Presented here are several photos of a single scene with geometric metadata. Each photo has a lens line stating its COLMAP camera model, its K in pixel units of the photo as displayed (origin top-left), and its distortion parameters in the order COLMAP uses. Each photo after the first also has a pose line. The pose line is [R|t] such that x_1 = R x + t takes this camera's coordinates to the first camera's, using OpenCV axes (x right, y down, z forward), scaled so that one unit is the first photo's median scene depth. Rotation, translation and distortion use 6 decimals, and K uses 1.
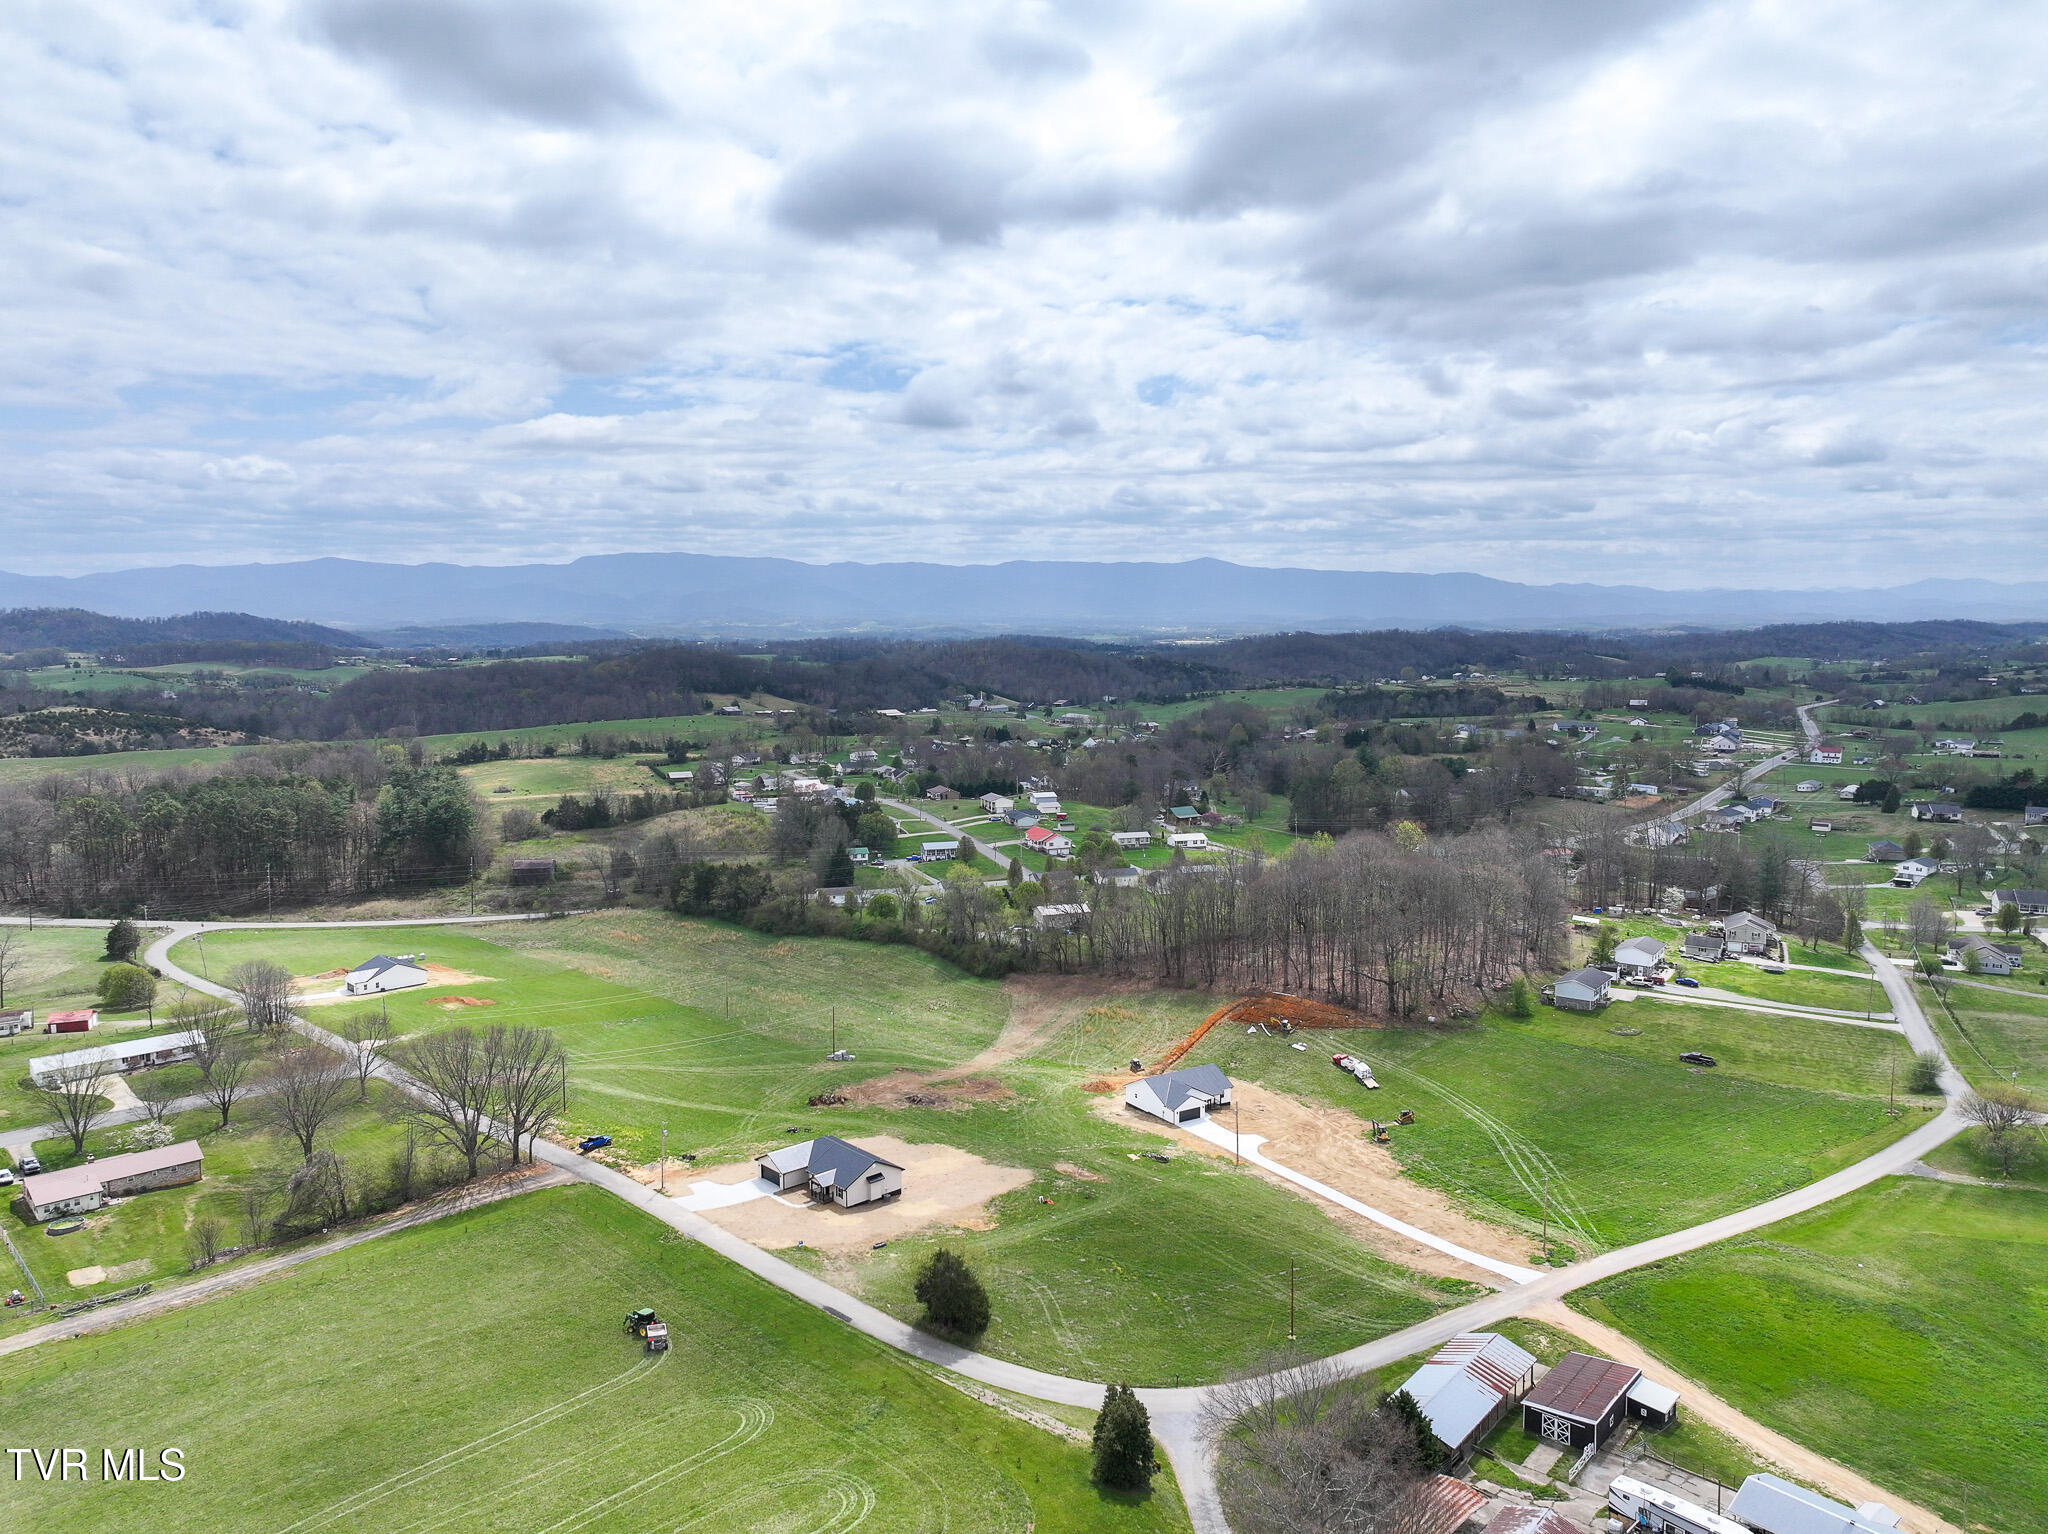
lens RADIAL K [[1436.5, 0, 1024.0], [0, 1436.5, 767.0], [0, 0, 1]] dist [0.007223, 0.005754]
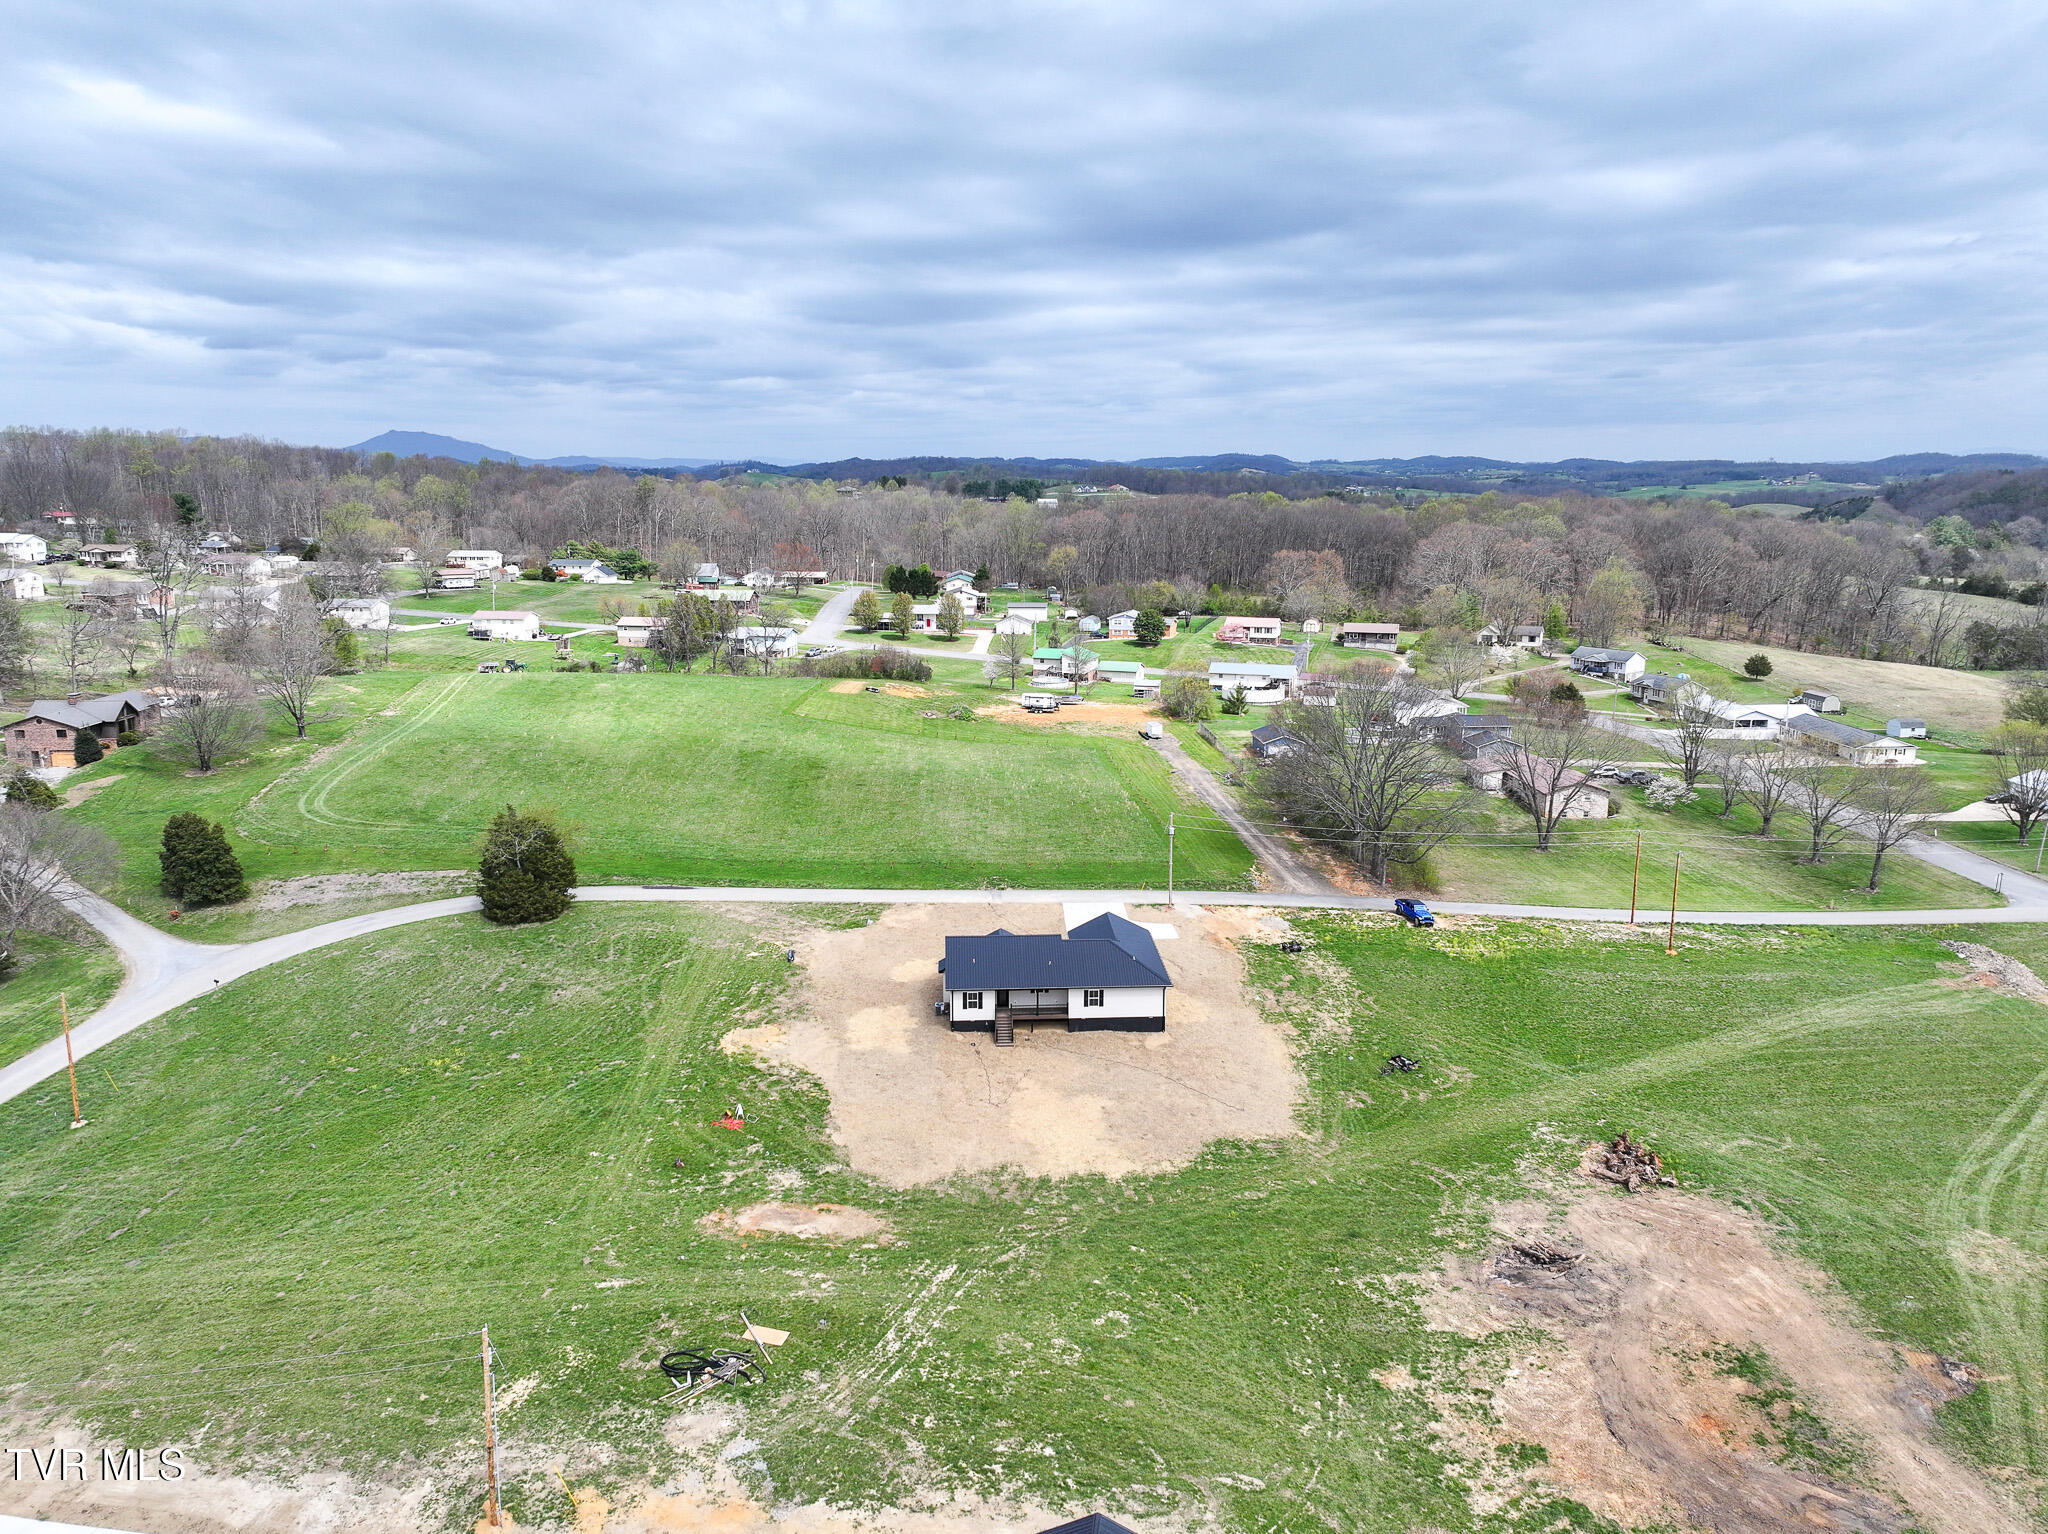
lens RADIAL K [[1419.7, 0, 1016.8], [0, 1419.7, 810.5], [0, 0, 1]] dist [-0.004017, 0.025717]
pose [[-0.638048, 0.182498, -0.748057, 0.238967], [-0.083831, 0.949268, 0.303089, 0.039406], [0.765419, 0.256096, -0.590380, 1.078951]]
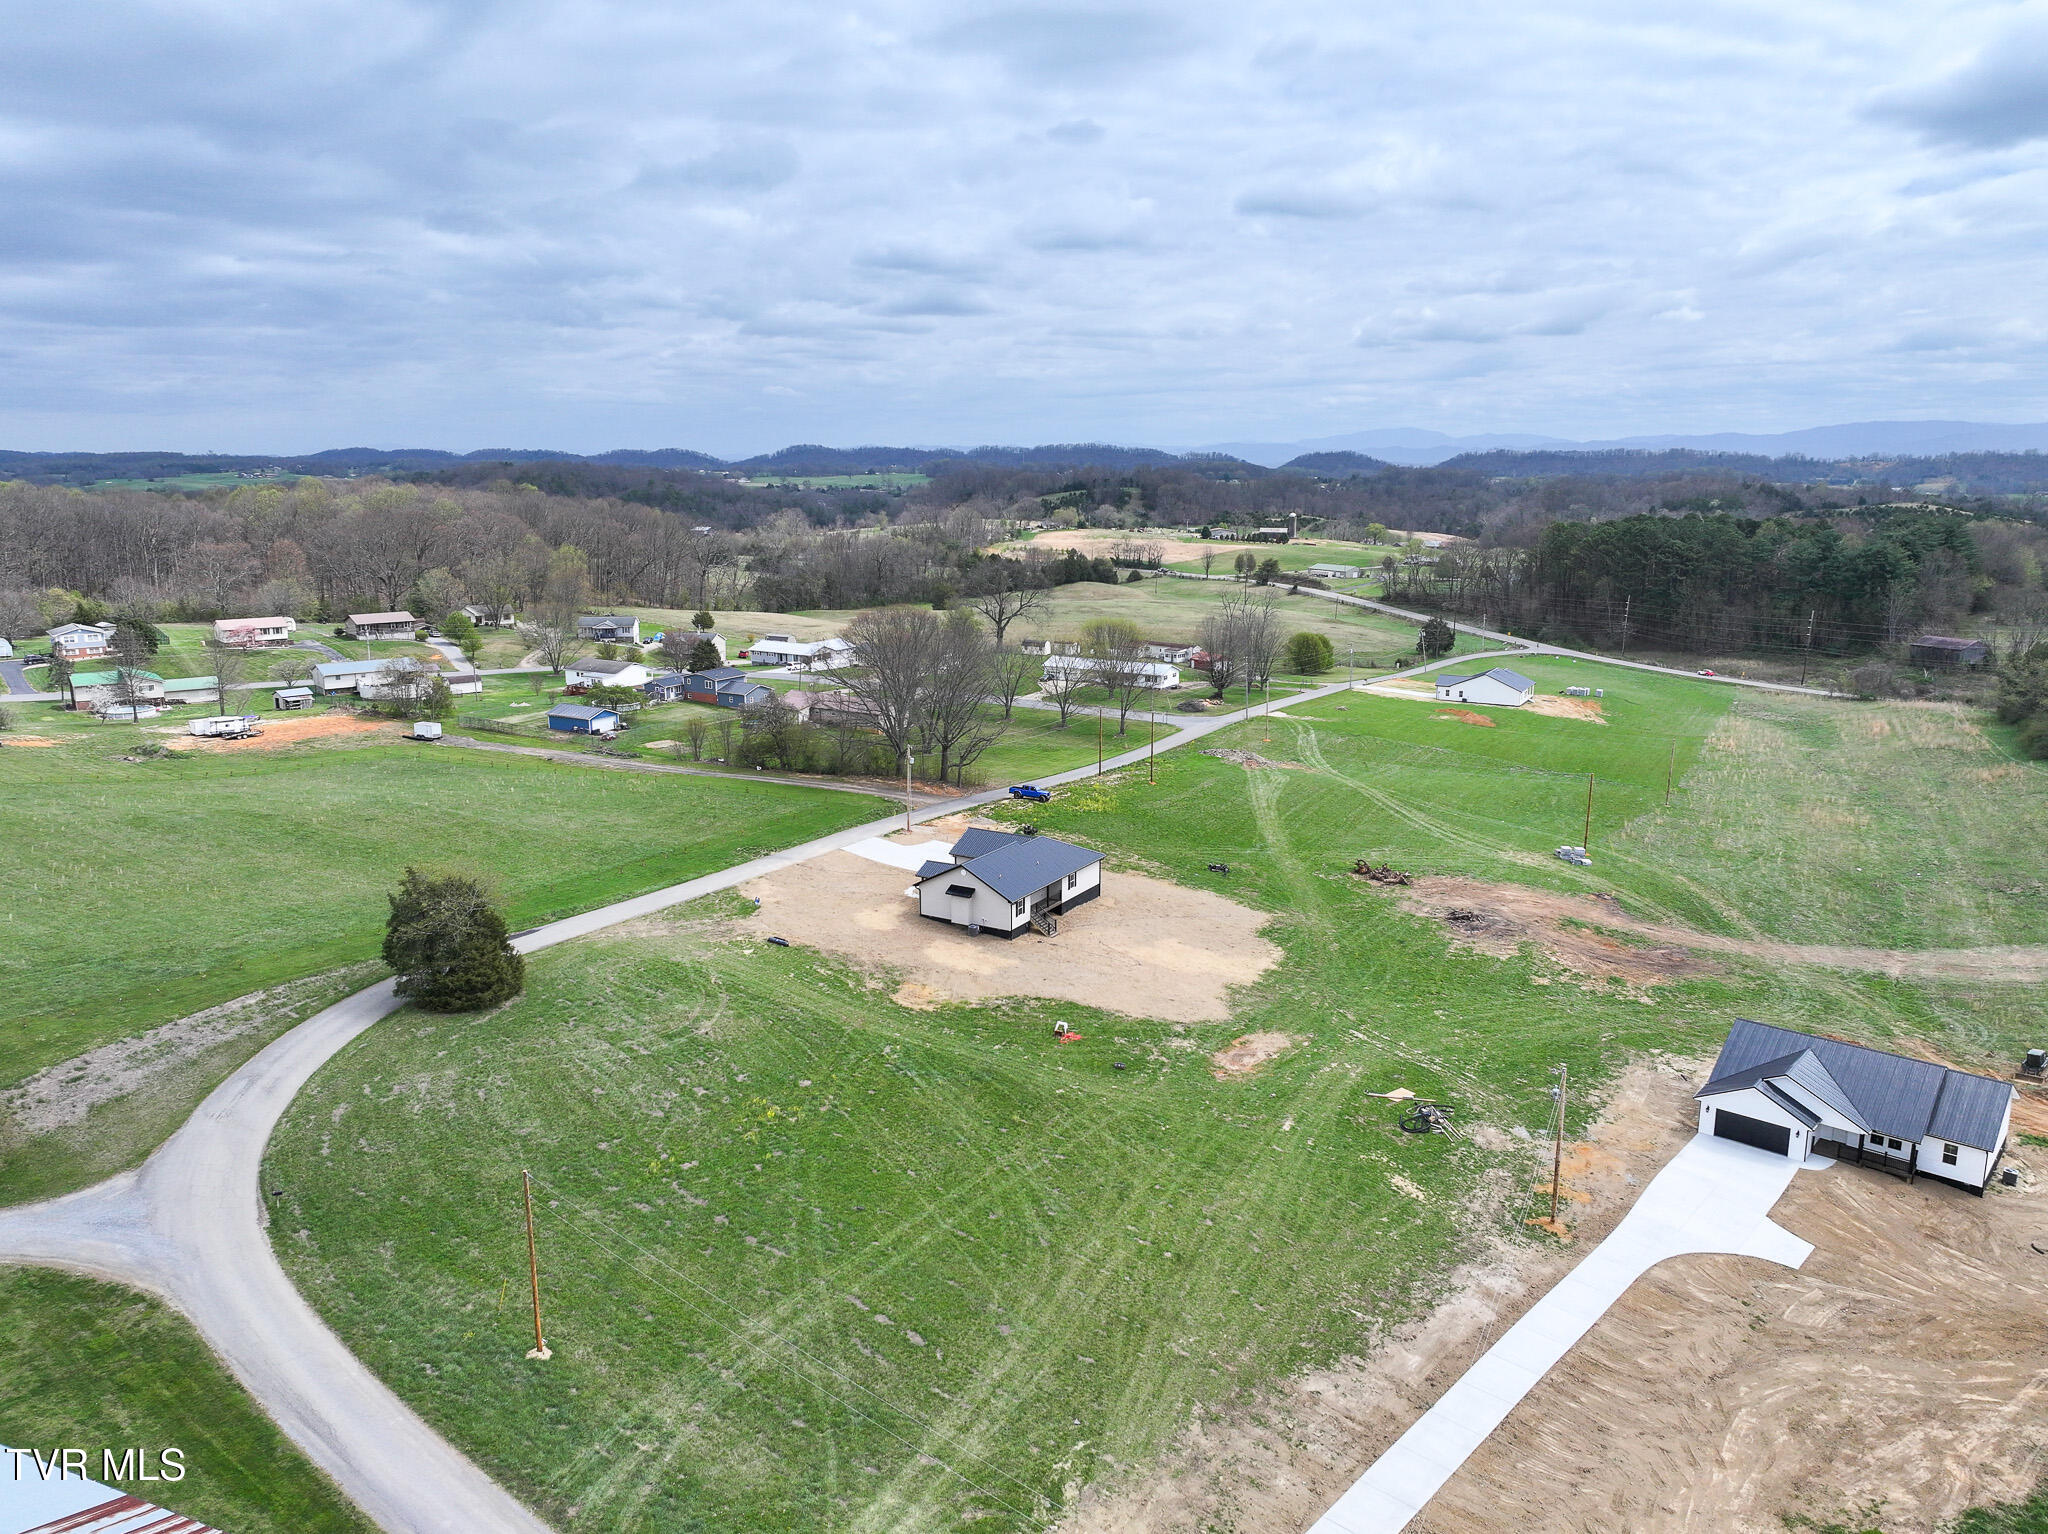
lens RADIAL K [[1436.5, 0, 1024.0], [0, 1436.5, 767.0], [0, 0, 1]] dist [0.007223, 0.005754]
pose [[0.288862, 0.201274, -0.935974, 0.389586], [-0.107081, 0.978309, 0.177330, 0.093870], [0.951363, 0.049001, 0.304149, 0.665861]]
